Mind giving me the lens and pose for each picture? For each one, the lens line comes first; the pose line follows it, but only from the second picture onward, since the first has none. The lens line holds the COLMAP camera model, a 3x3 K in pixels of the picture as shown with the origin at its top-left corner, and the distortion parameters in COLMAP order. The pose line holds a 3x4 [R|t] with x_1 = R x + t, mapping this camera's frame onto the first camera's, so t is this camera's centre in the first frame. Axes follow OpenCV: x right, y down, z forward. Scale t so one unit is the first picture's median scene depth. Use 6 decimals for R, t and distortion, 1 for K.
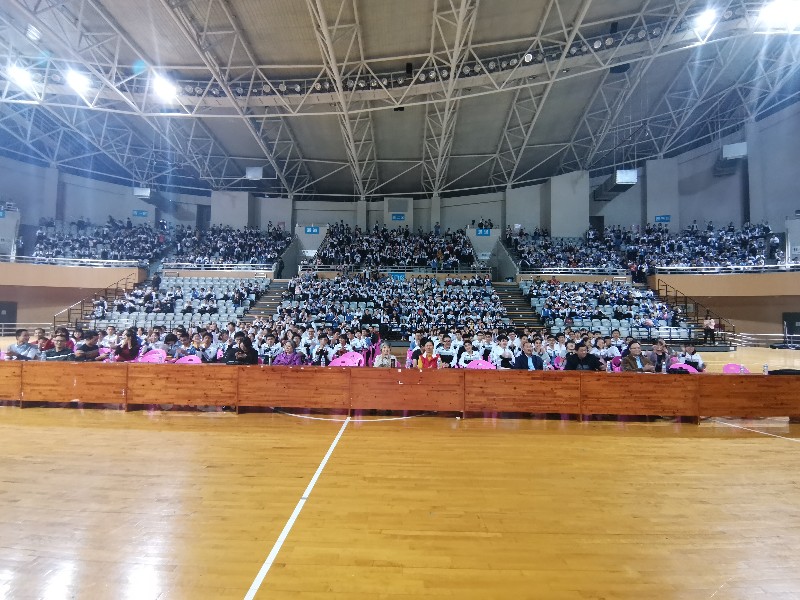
lens RADIAL K [[392.6, 0, 400.0], [0, 392.6, 300.0], [0, 0, 1]] dist [-0.012146, 0.000017]
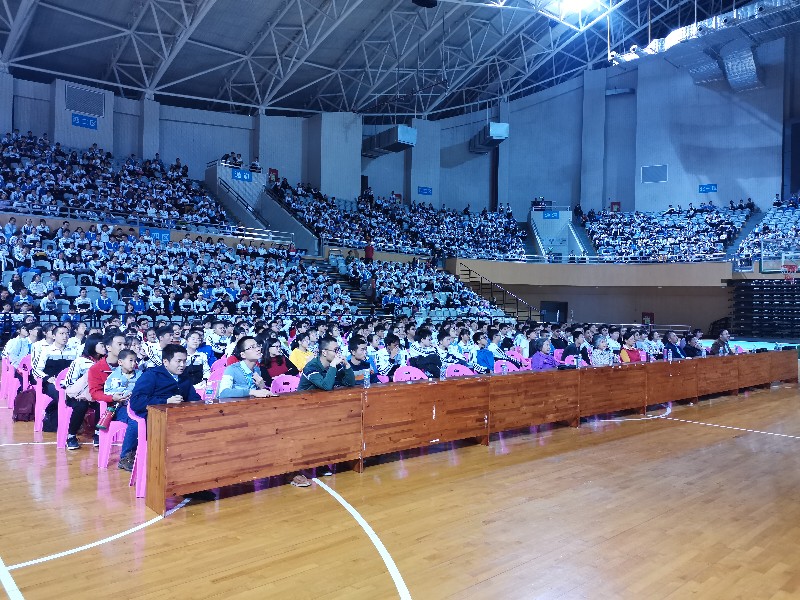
lens RADIAL K [[600.8, 0, 400.0], [0, 600.8, 300.0], [0, 0, 1]] dist [0.094753, -0.109964]
pose [[0.733679, 0.011643, 0.679397, -0.259143], [-0.034325, 0.999212, 0.019943, 0.005378], [-0.678629, -0.037952, 0.733500, 0.067735]]
